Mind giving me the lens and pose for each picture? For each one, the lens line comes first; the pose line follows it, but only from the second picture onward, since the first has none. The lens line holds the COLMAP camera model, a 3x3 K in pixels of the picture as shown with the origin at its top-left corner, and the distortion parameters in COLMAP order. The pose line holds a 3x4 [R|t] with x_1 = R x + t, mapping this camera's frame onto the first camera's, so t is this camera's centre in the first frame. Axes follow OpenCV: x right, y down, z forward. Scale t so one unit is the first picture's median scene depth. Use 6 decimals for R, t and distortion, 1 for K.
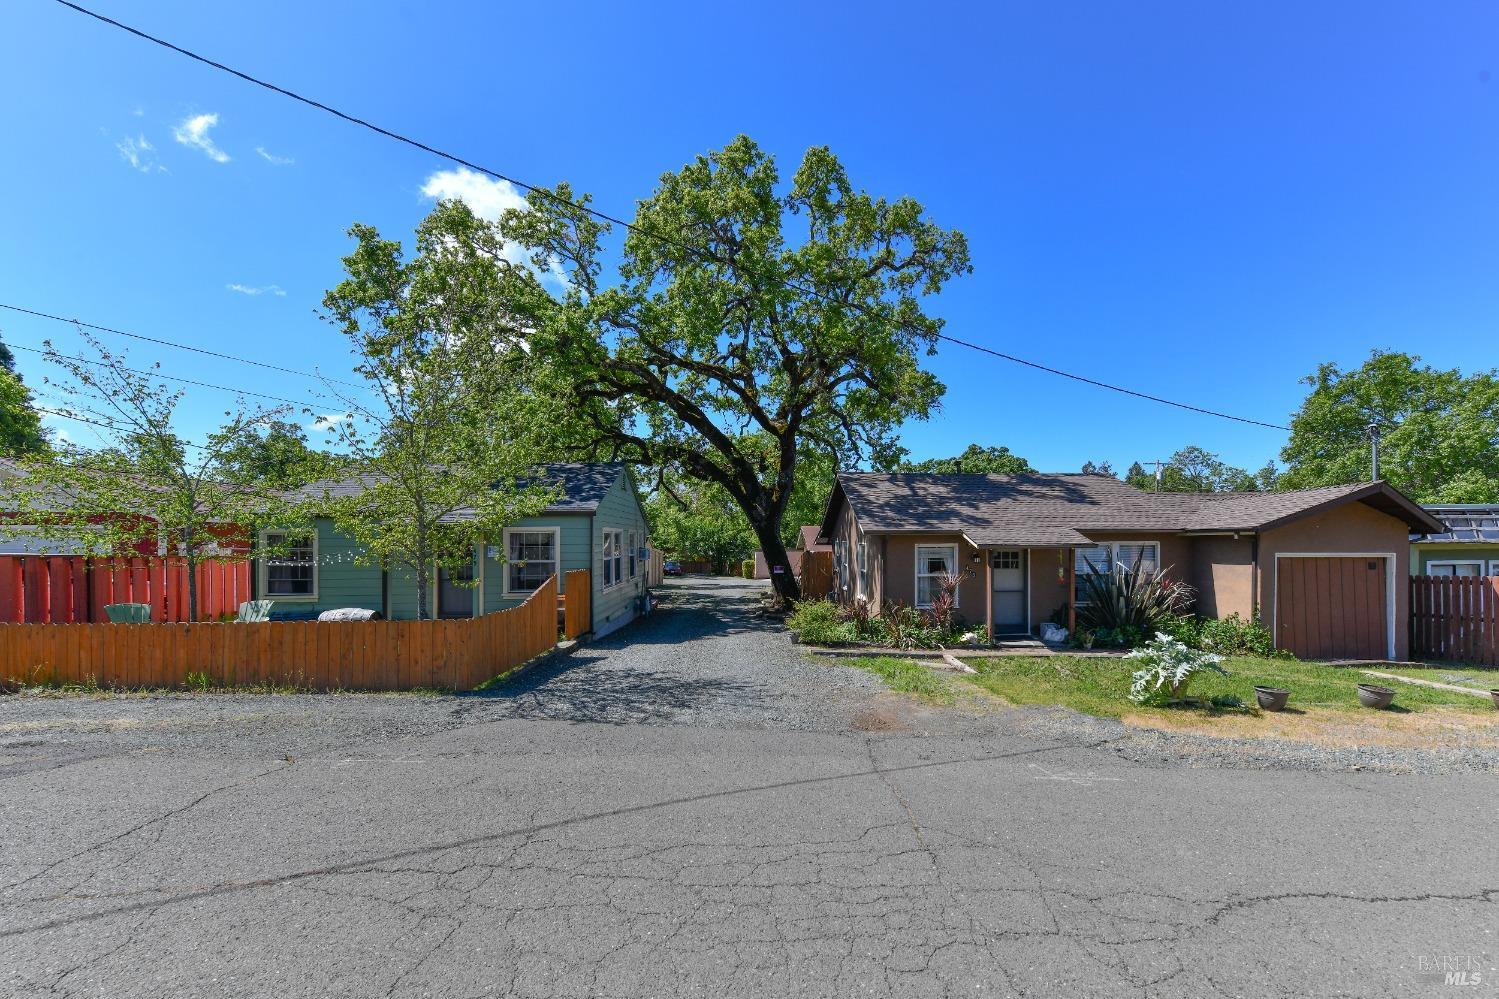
lens RADIAL K [[609.4, 0, 752.5], [0, 609.4, 548.2], [0, 0, 1]] dist [0.000917, -0.003553]
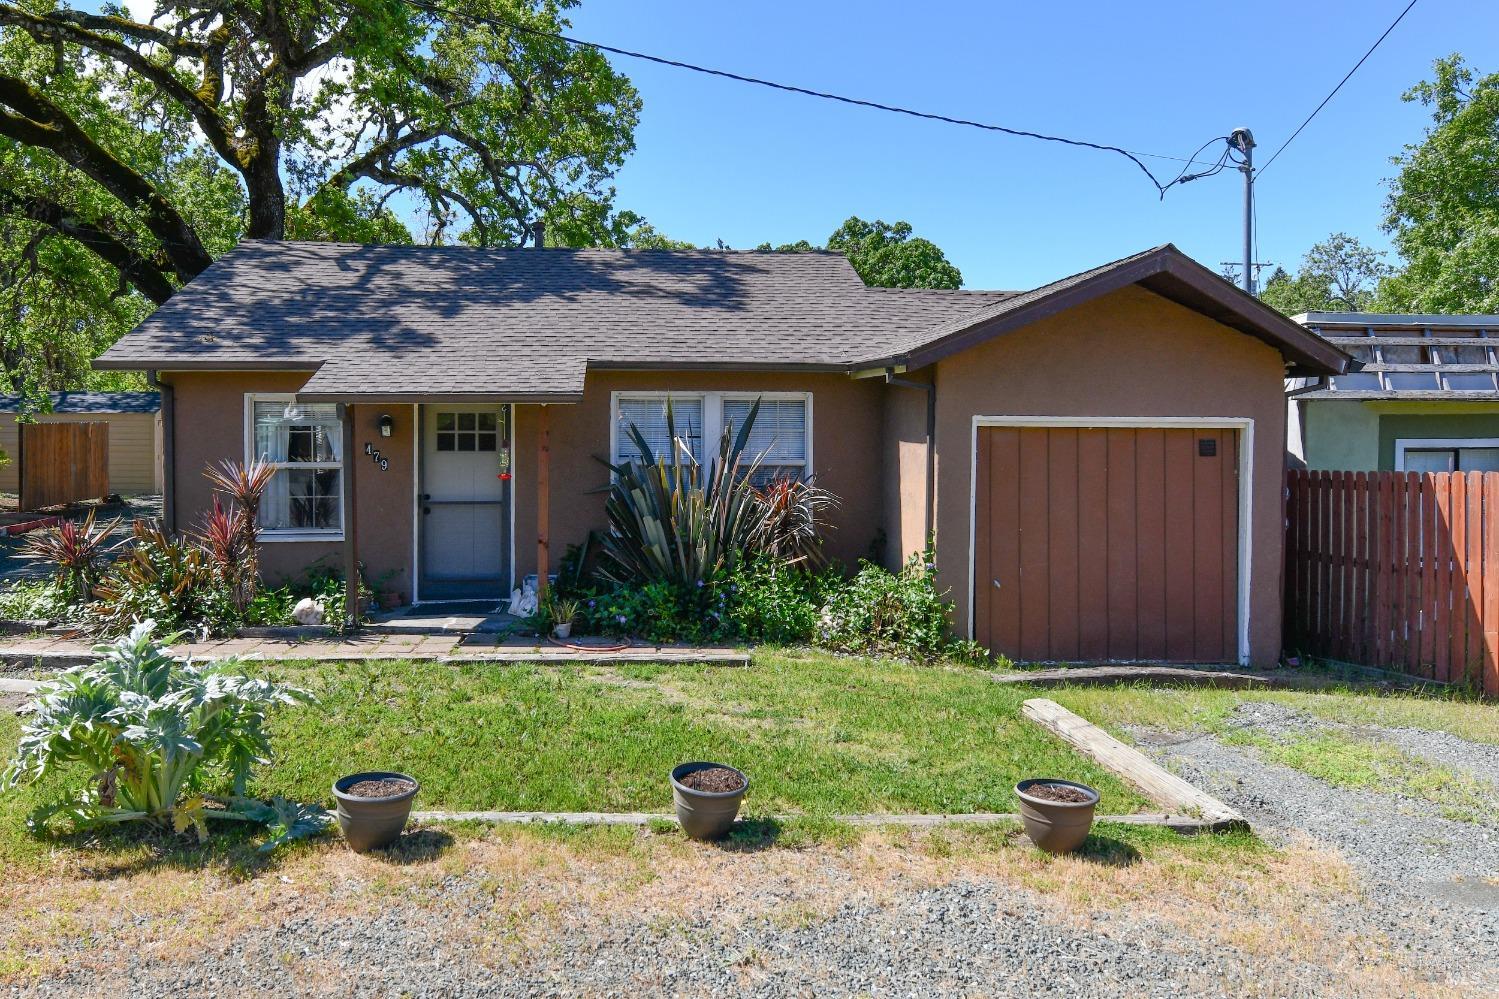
lens RADIAL K [[1084.8, 0, 749.8], [0, 1084.8, 430.0], [0, 0, 1]] dist [0.003435, 0.002211]
pose [[0.999009, 0.006168, 0.044070, 0.628176], [-0.006453, 0.999959, 0.006317, 0.012676], [-0.044029, -0.006595, 0.999008, 0.221064]]
